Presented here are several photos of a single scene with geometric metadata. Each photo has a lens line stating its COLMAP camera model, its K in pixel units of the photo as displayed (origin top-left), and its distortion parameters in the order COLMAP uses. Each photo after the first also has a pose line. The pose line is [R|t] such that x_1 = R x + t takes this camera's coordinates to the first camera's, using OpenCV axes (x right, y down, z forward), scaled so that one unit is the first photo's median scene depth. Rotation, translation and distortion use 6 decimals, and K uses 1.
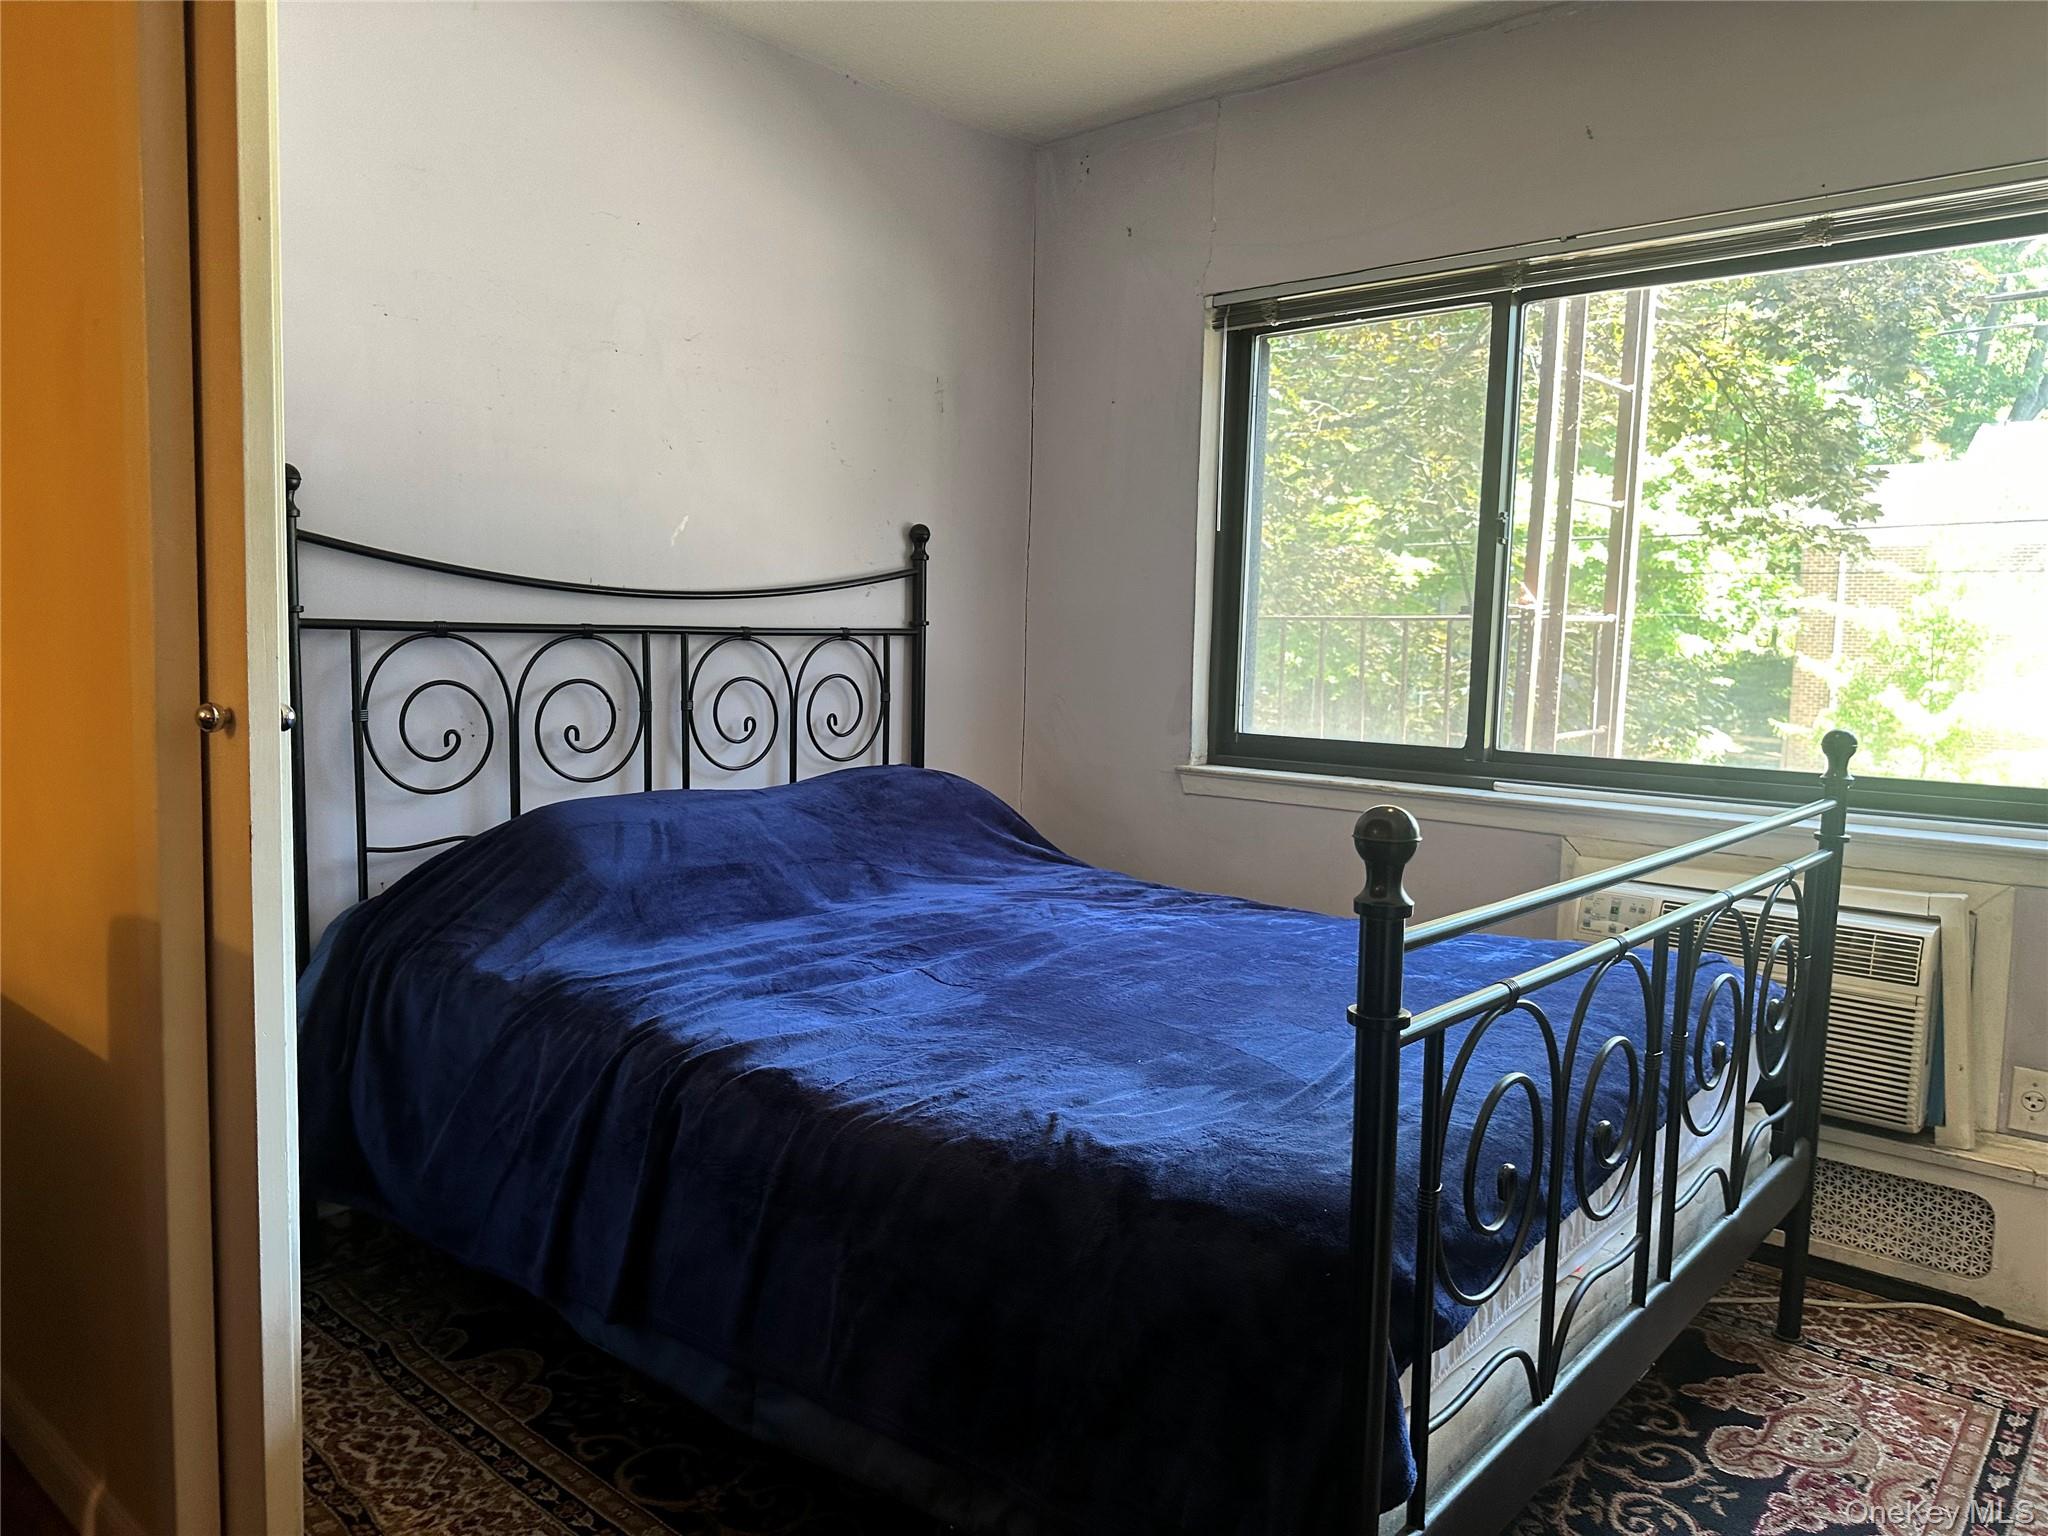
lens RADIAL K [[1435.7, 0, 999.5], [0, 1435.7, 774.2], [0, 0, 1]] dist [-0.008755, -0.009780]
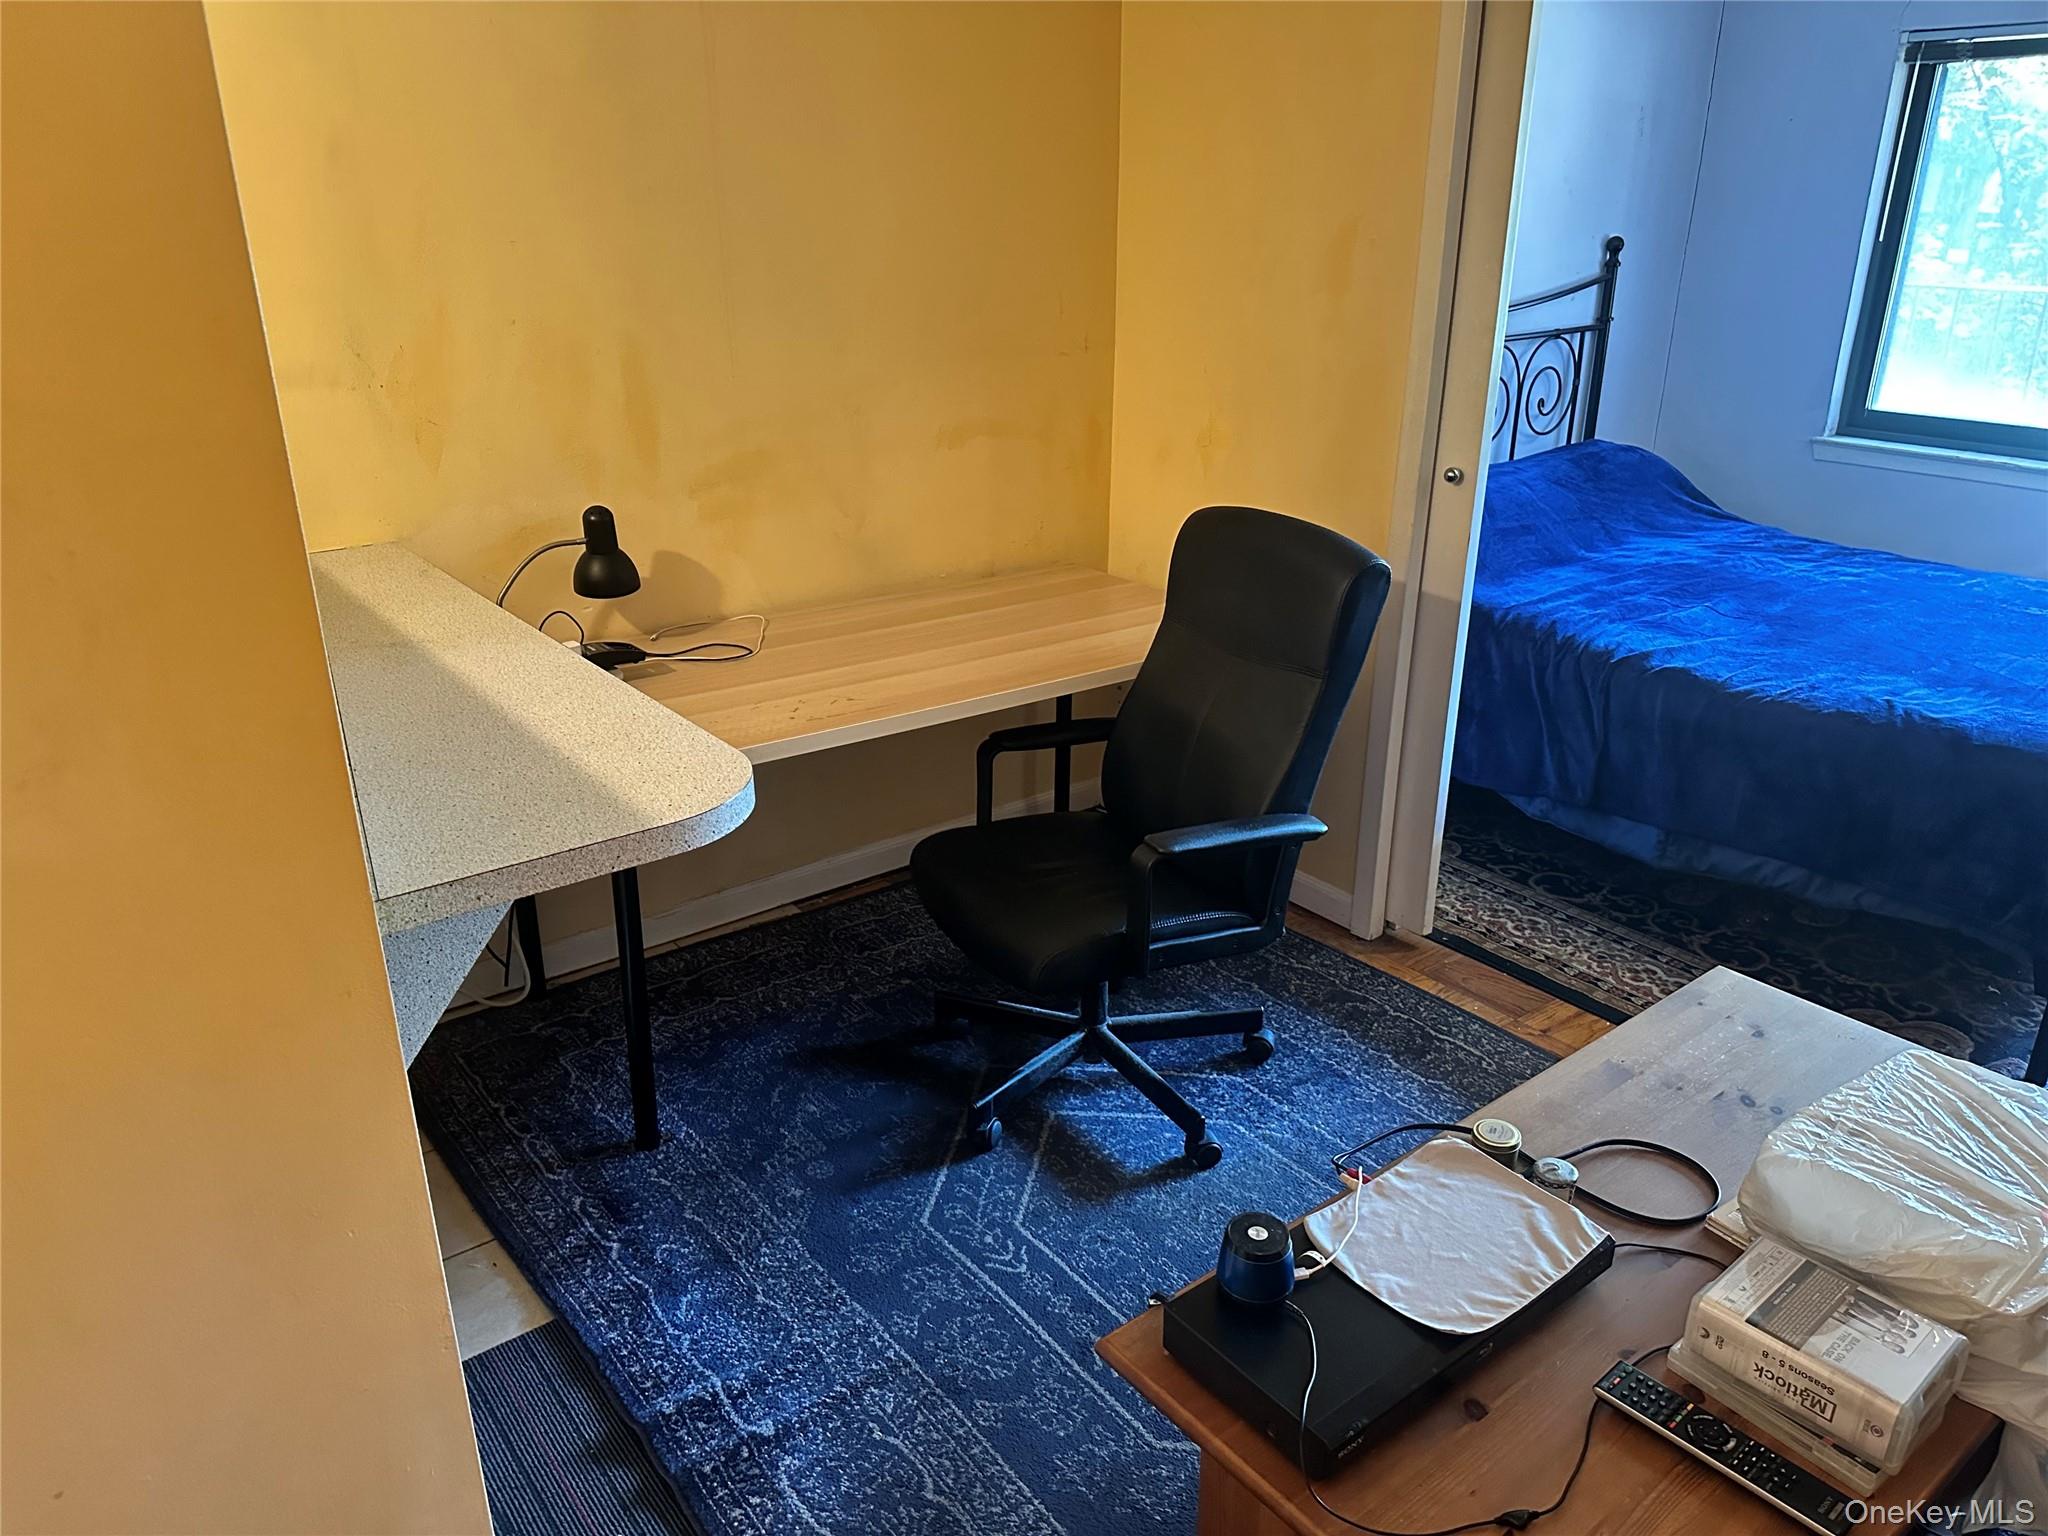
lens RADIAL K [[1473.9, 0, 1023.9], [0, 1473.9, 773.2], [0, 0, 1]] dist [-0.005067, -0.009541]
pose [[0.979792, 0.049404, -0.193820, -0.334191], [0.005408, 0.962119, 0.272577, -0.090438], [0.199944, -0.268117, 0.942409, -0.486613]]
